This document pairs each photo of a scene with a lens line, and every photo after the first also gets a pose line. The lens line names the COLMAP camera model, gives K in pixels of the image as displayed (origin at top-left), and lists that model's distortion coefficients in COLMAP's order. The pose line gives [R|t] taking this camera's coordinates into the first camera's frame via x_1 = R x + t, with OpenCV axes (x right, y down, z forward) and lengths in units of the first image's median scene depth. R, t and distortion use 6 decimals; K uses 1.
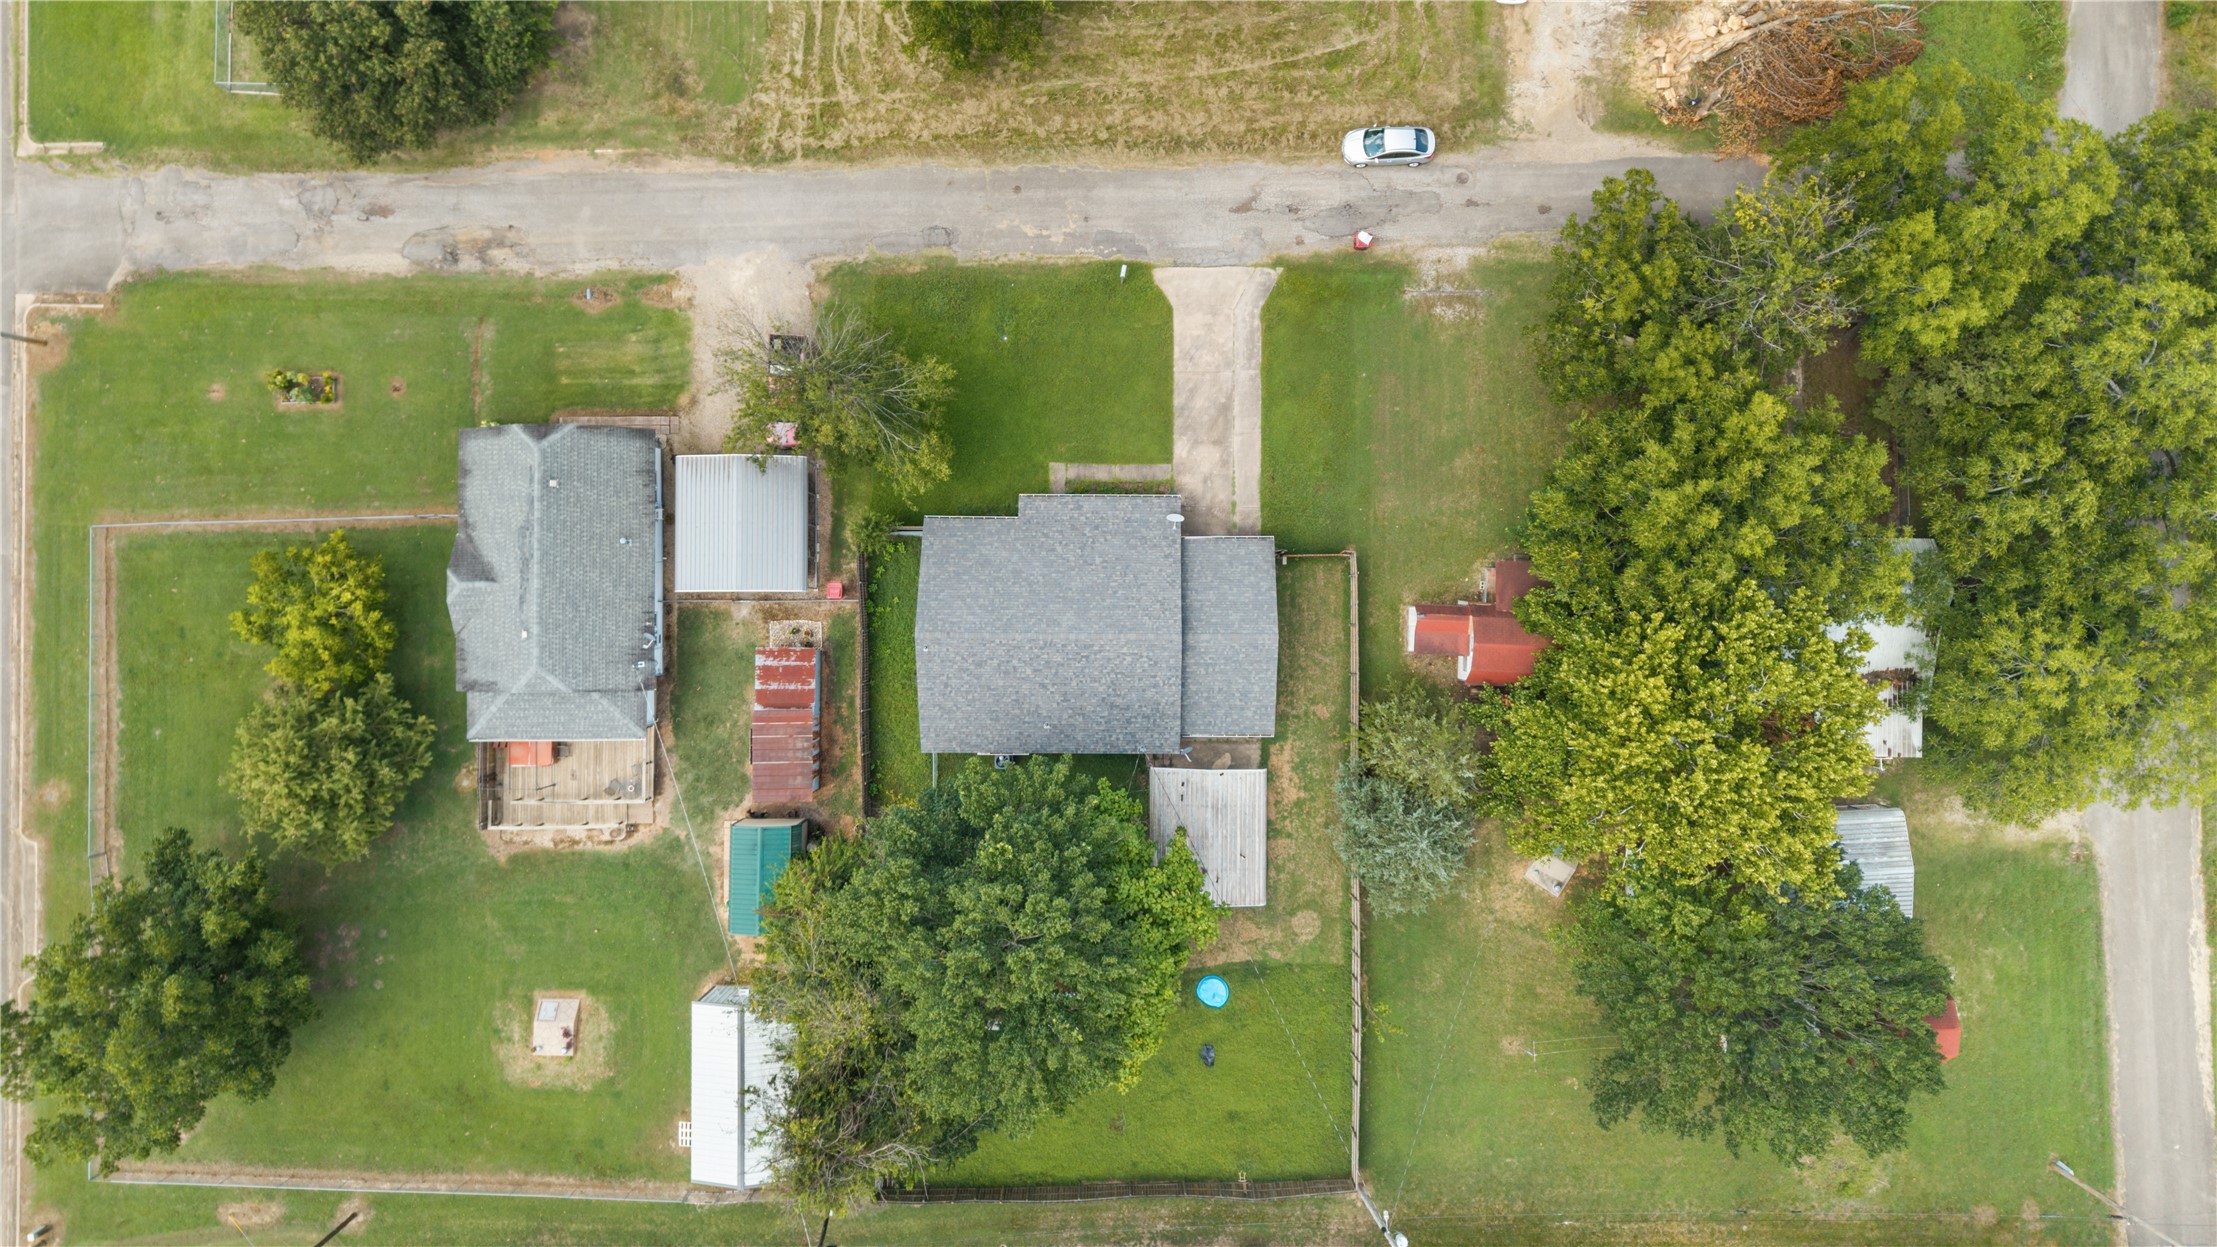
lens RADIAL K [[1469.4, 0, 1108.5], [0, 1469.4, 623.5], [0, 0, 1]] dist [-0.003147, -0.002758]
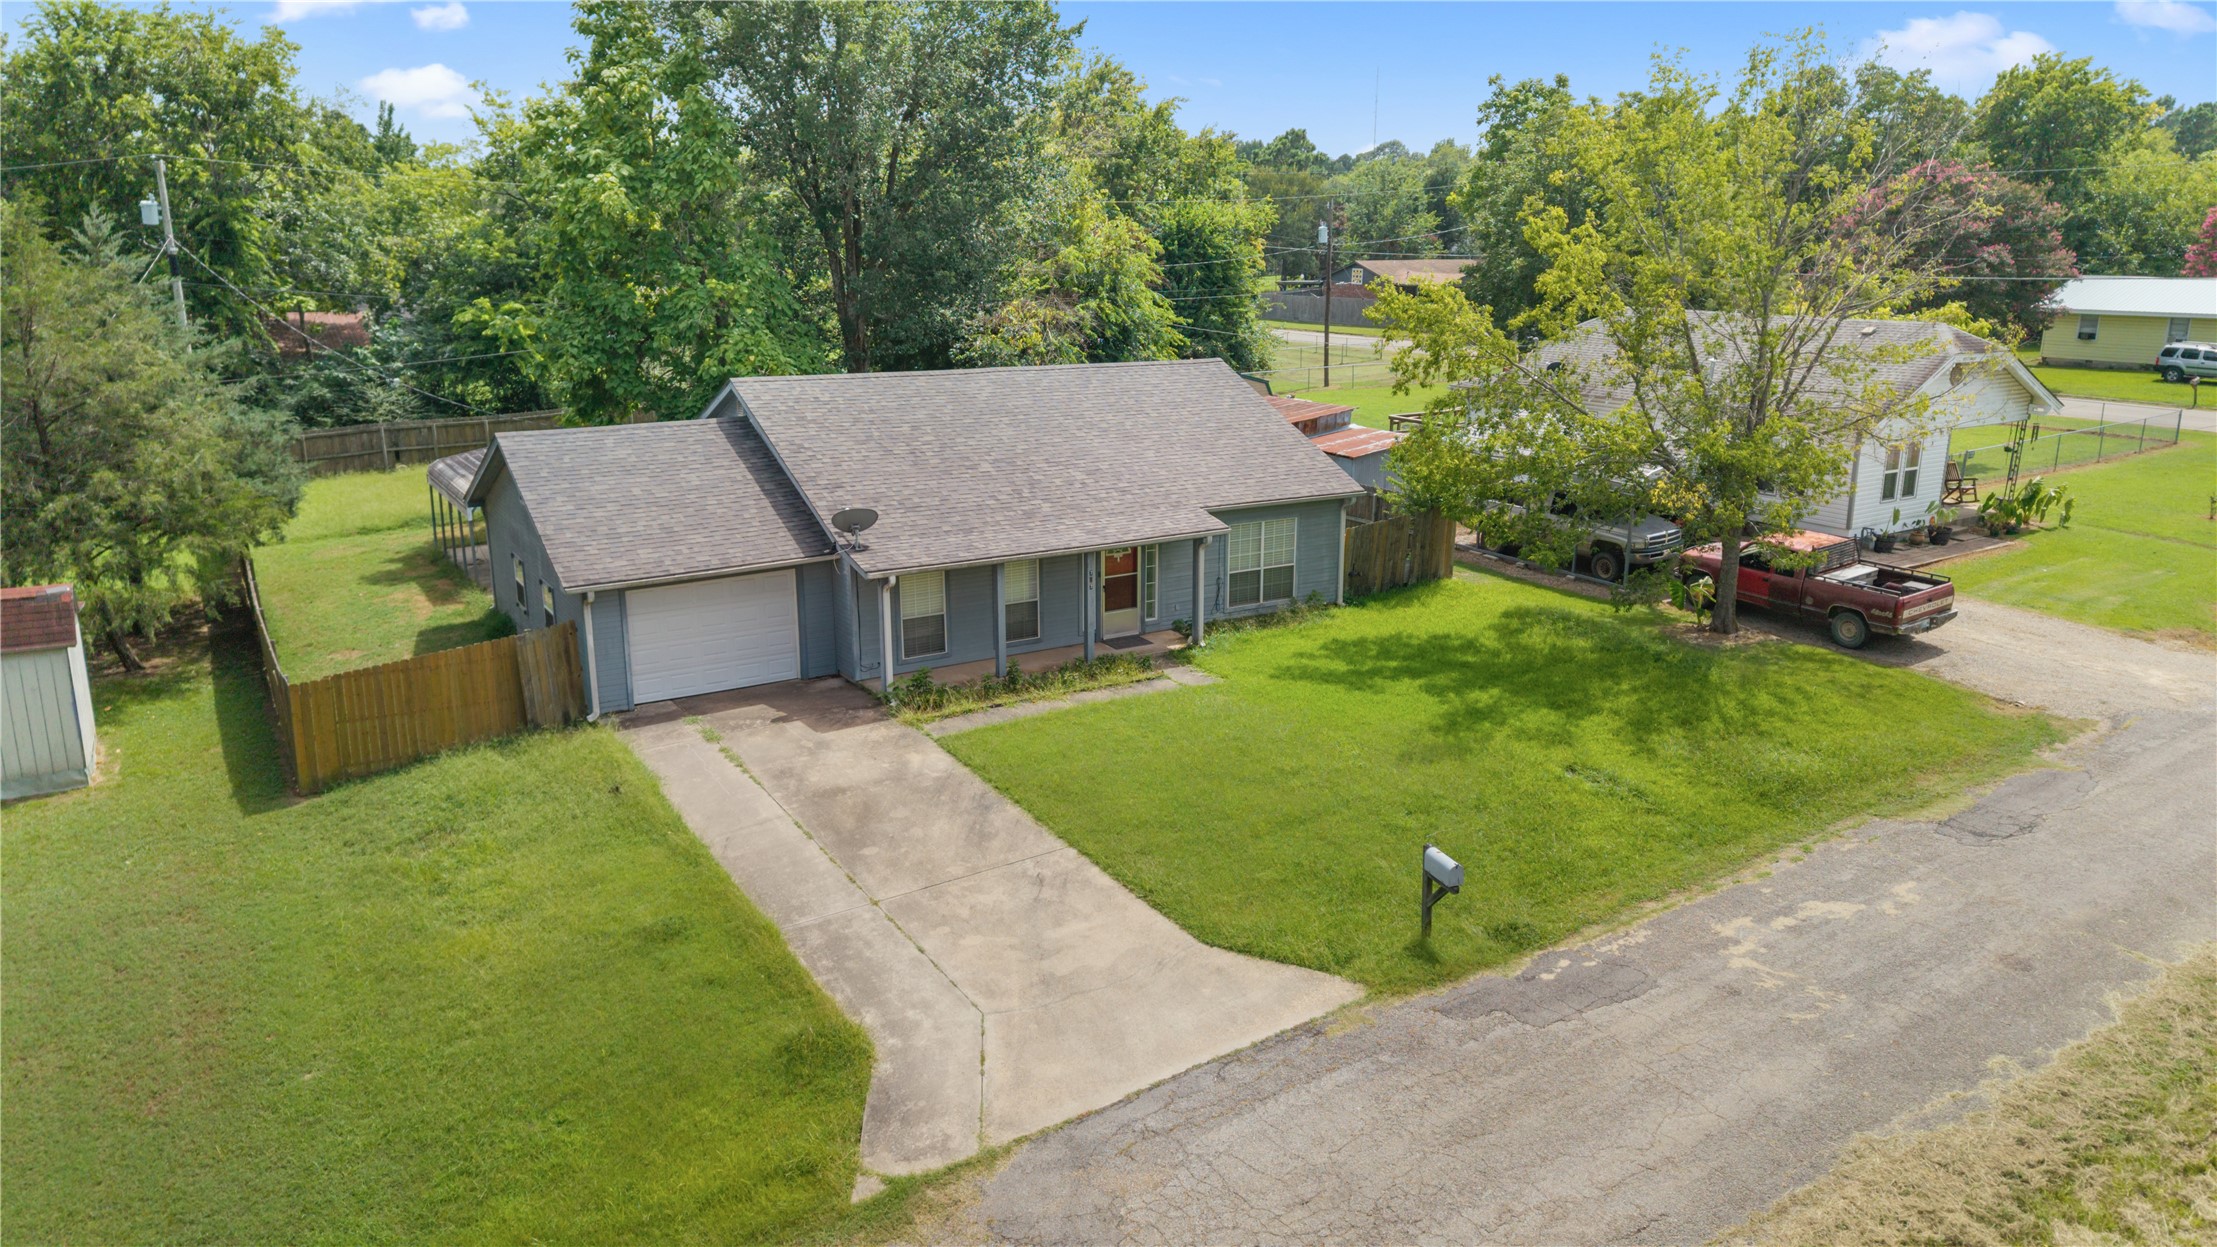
lens RADIAL K [[1469.4, 0, 1108.5], [0, 1469.4, 623.5], [0, 0, 1]] dist [-0.003147, -0.002758]
pose [[-0.848329, 0.145877, -0.508977, 0.177639], [-0.529363, -0.214445, 0.820846, -0.401399], [0.010595, 0.965781, 0.259142, 0.882454]]
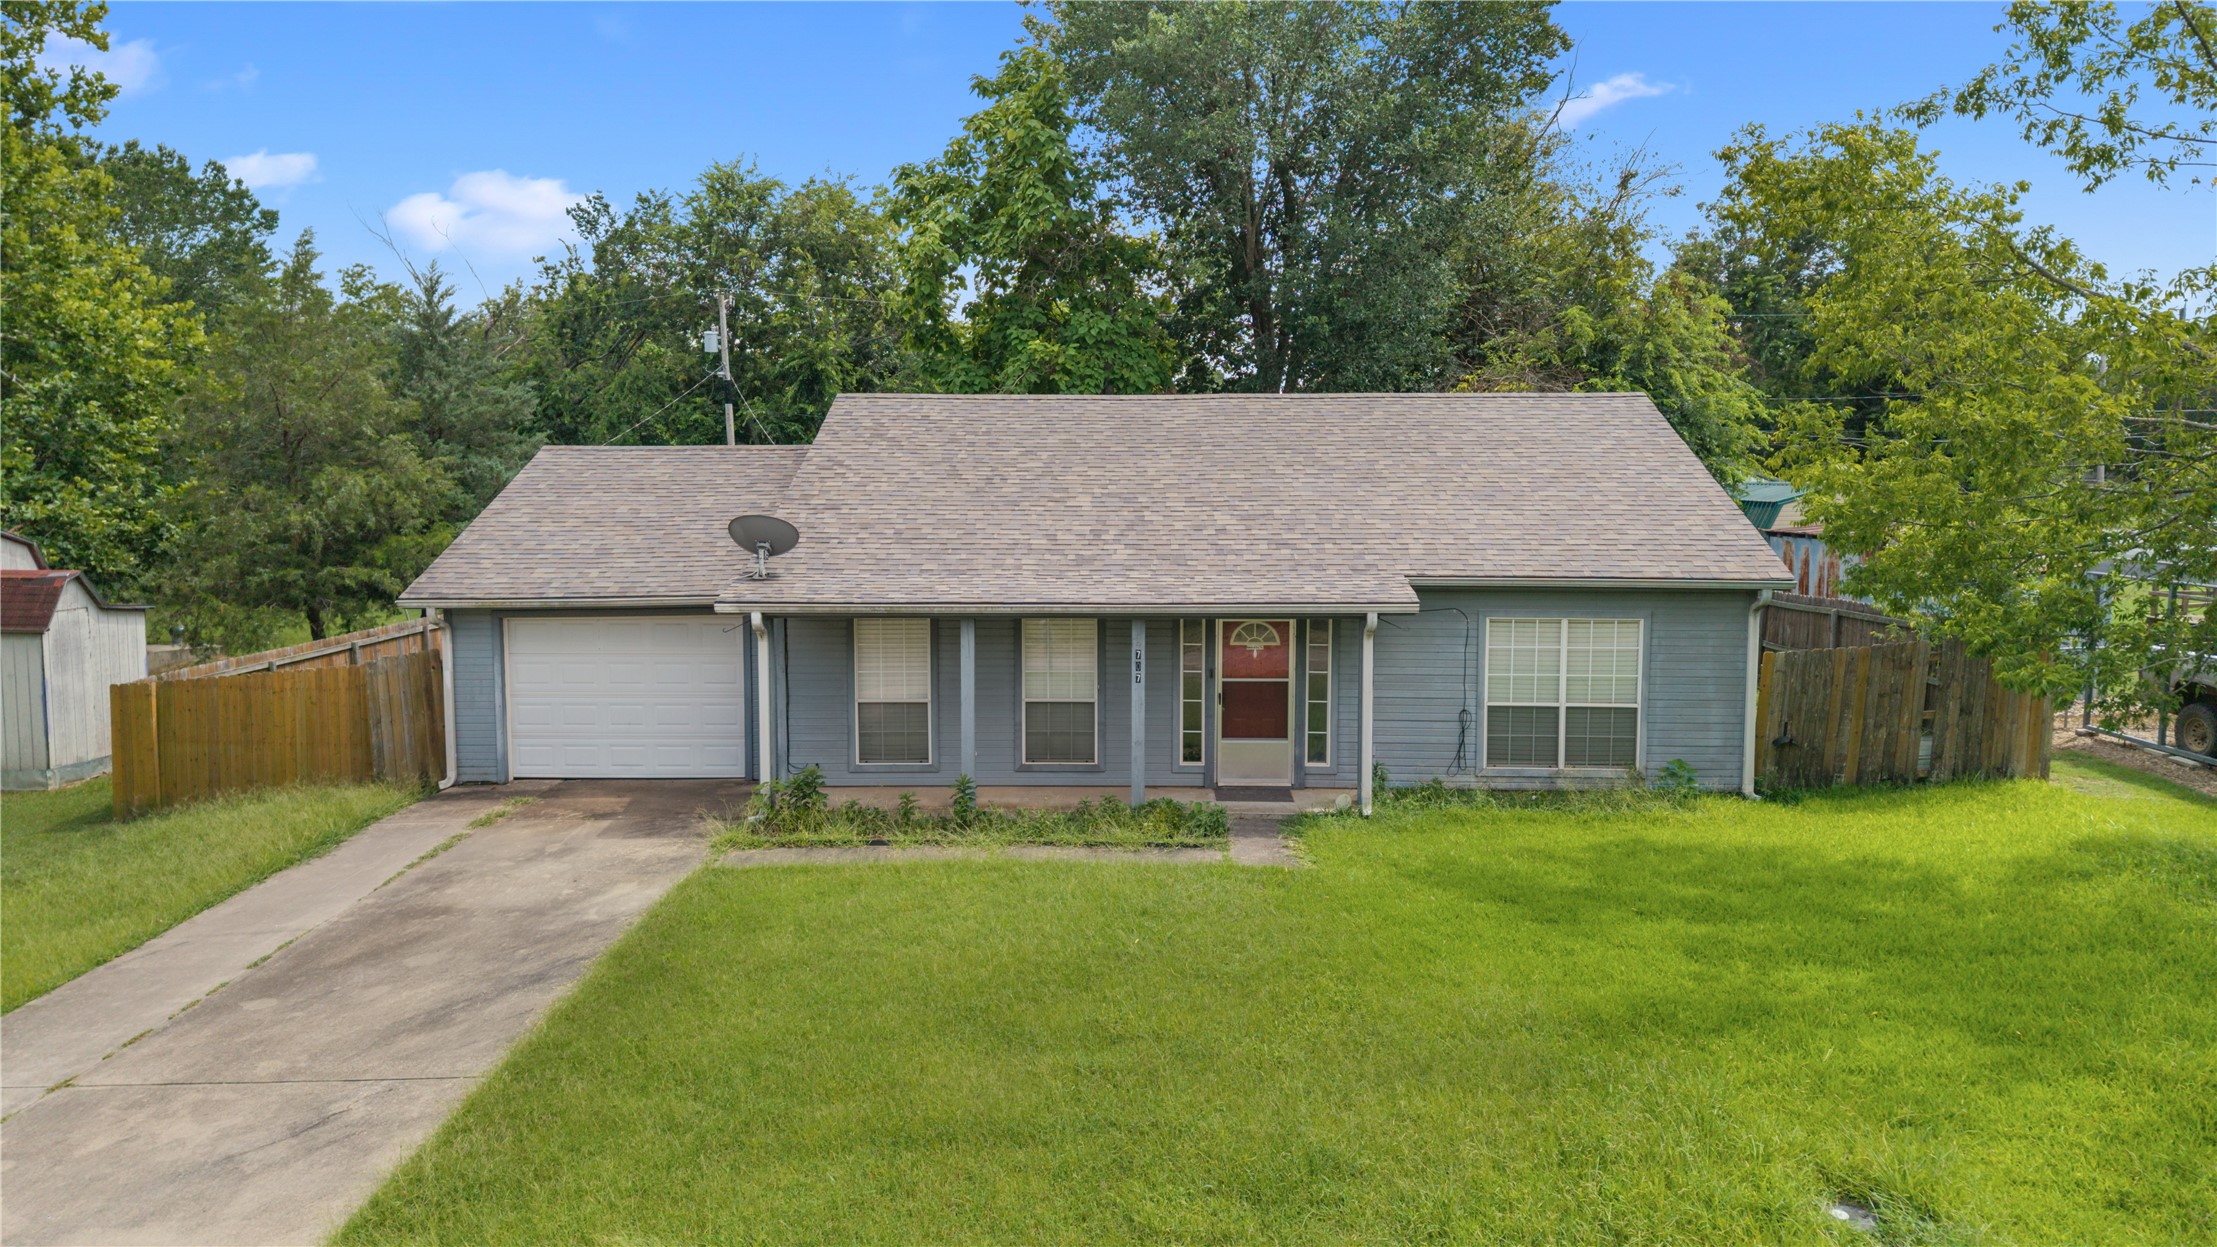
lens RADIAL K [[1469.4, 0, 1108.5], [0, 1469.4, 623.5], [0, 0, 1]] dist [-0.003147, -0.002758]
pose [[-0.999673, 0.008583, 0.024105, -0.016828], [0.023303, -0.083744, 0.996215, -0.301796], [0.010569, 0.996450, 0.083517, 0.946260]]
